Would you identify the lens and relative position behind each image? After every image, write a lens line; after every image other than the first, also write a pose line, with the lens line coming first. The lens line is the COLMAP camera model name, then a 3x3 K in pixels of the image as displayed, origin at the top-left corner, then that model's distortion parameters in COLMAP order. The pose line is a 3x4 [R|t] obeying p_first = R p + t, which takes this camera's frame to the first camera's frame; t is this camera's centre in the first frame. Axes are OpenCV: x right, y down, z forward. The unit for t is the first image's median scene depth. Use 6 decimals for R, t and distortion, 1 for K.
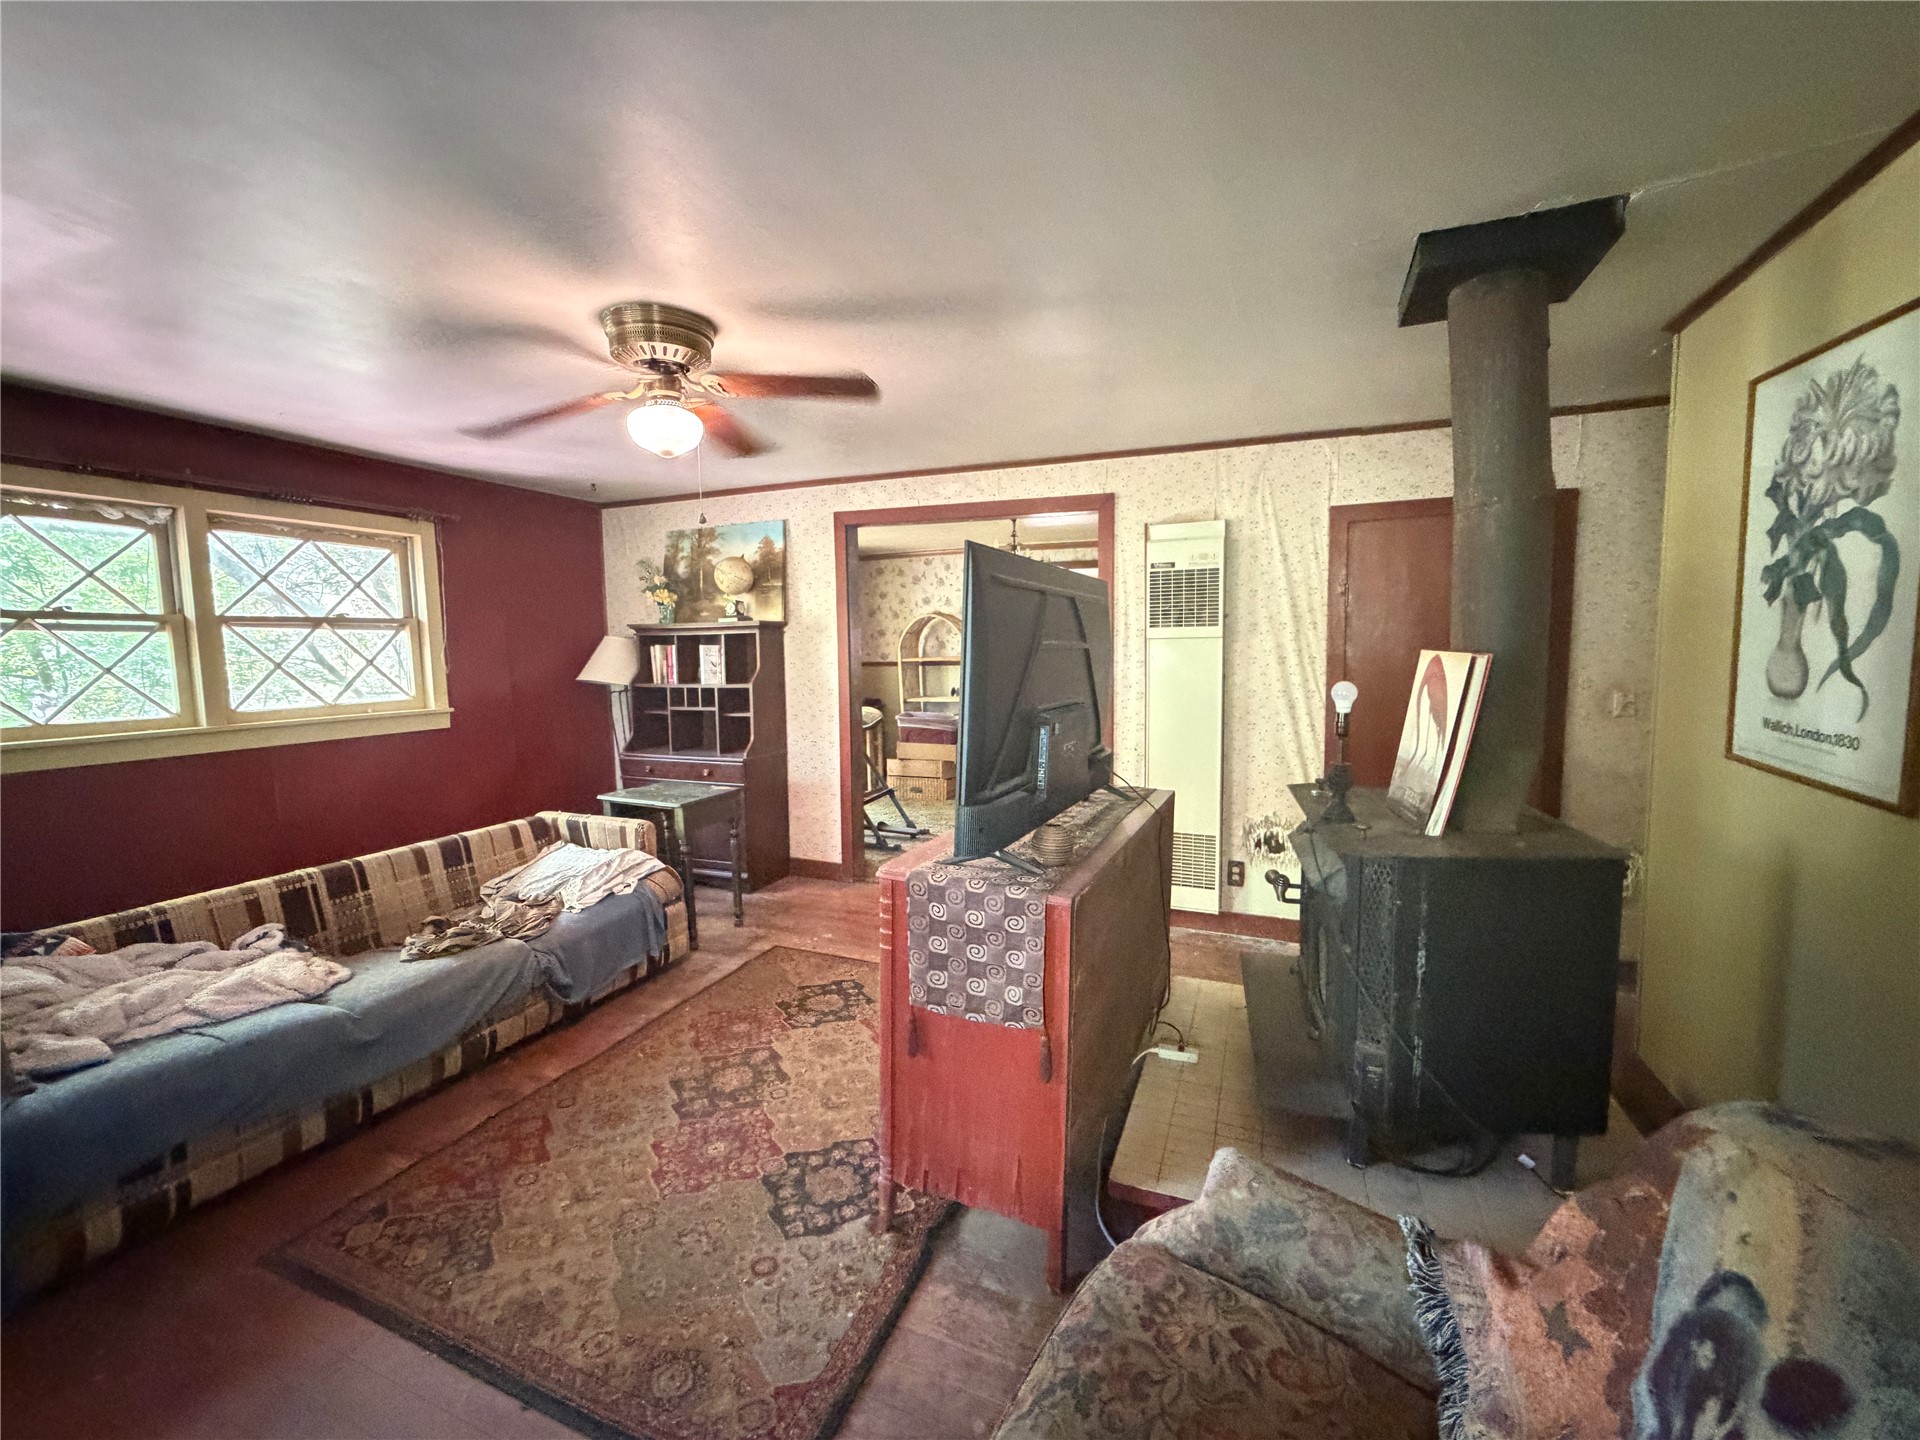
lens RADIAL K [[791.2, 0, 962.8], [0, 791.2, 729.7], [0, 0, 1]] dist [0.001034, -0.009896]
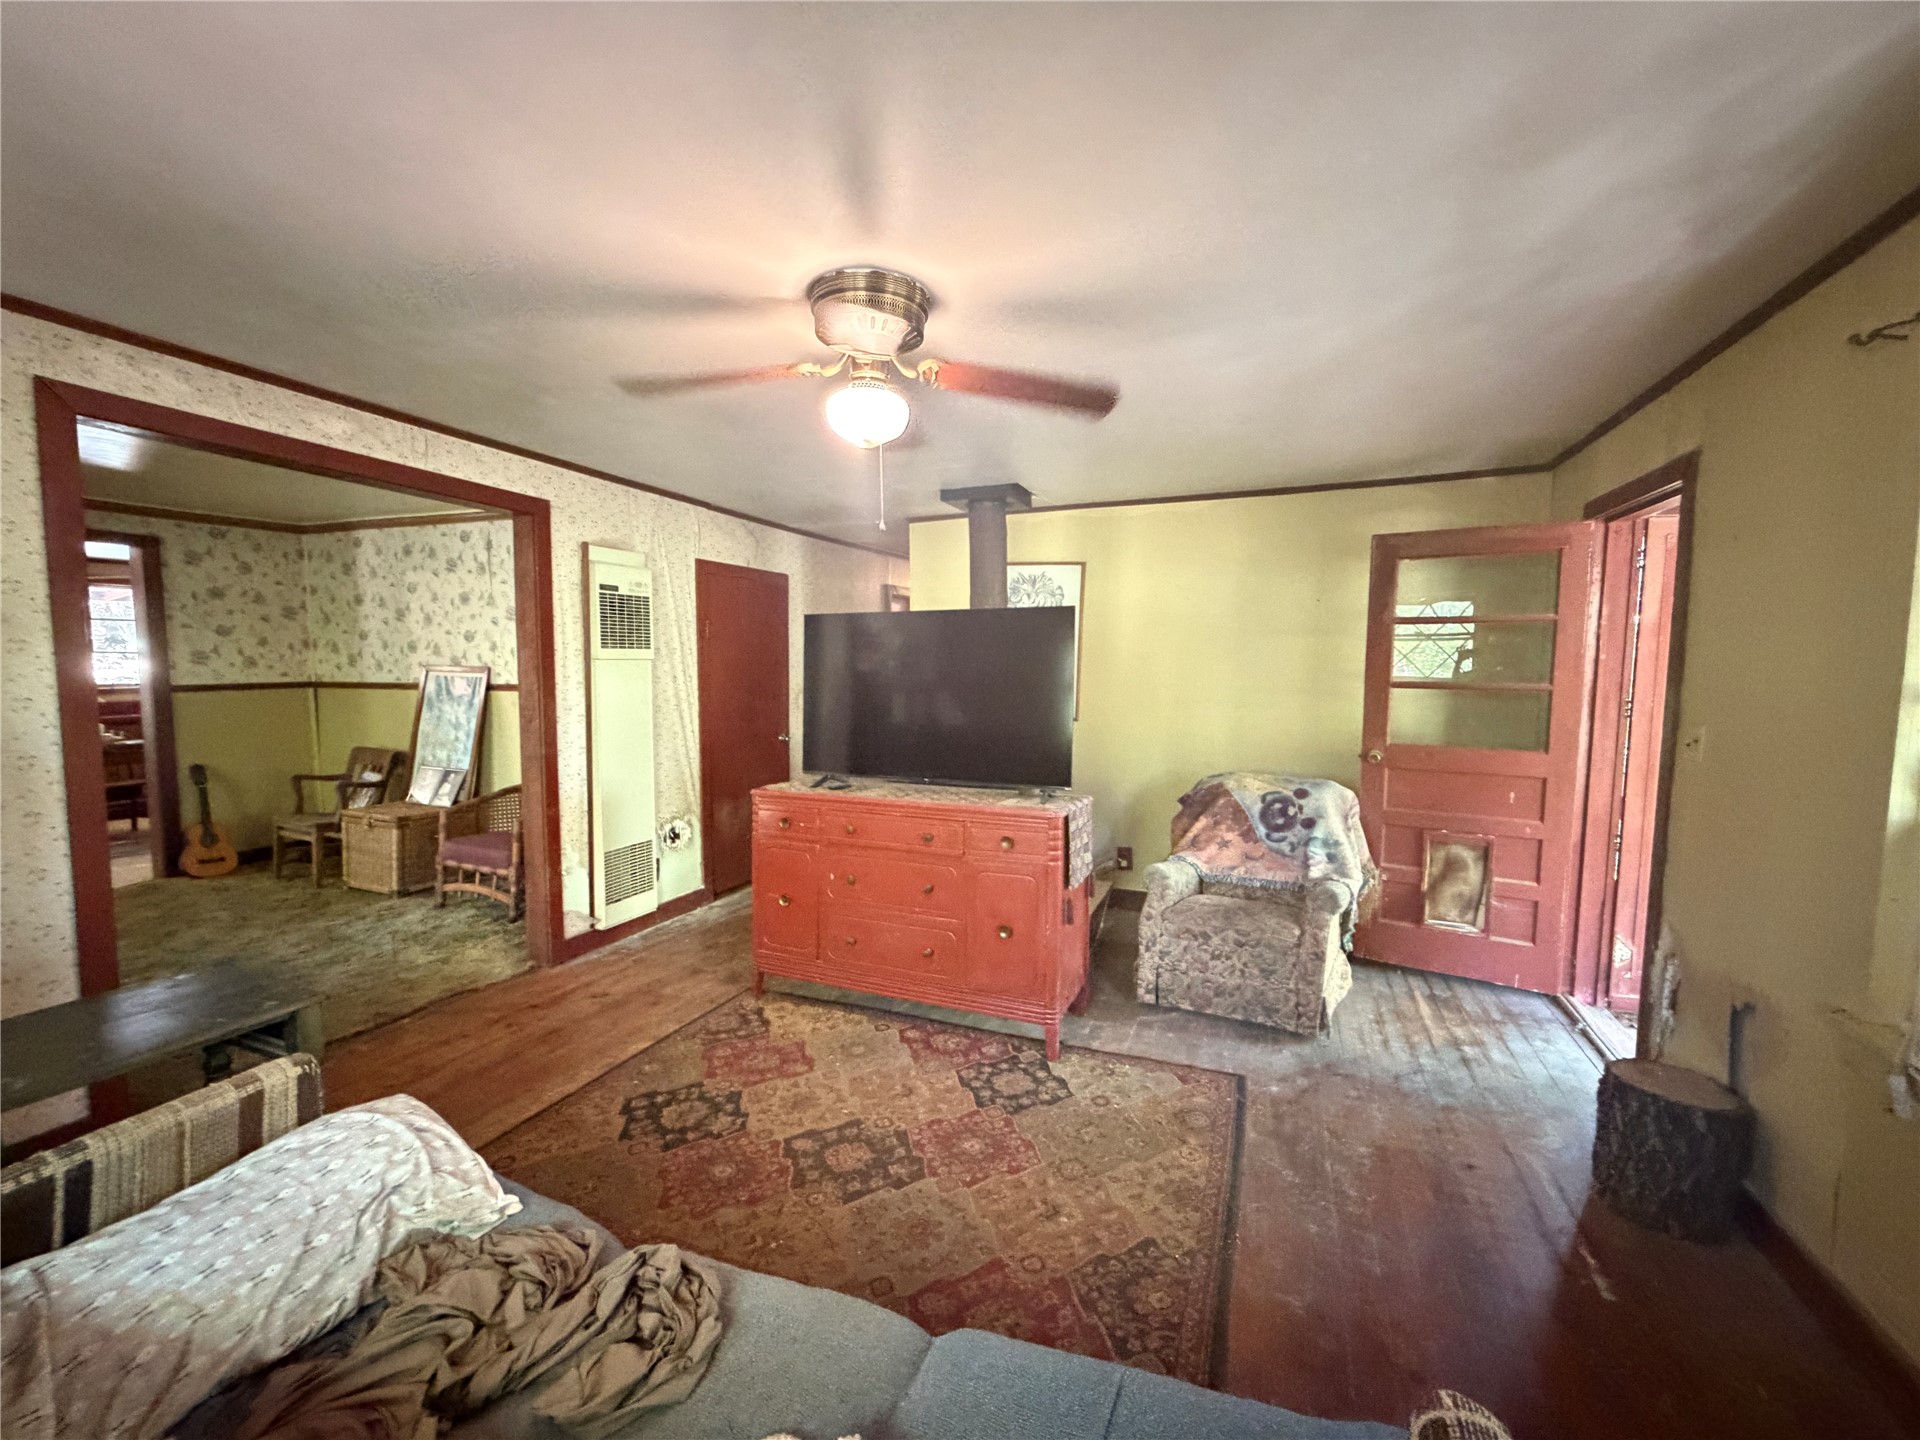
lens RADIAL K [[791.2, 0, 962.8], [0, 791.2, 729.7], [0, 0, 1]] dist [0.001034, -0.009896]
pose [[-0.022649, -0.071345, 0.997195, -0.917138], [0.094356, 0.992845, 0.073177, -0.067452], [-0.995281, 0.095749, -0.015755, 0.678143]]
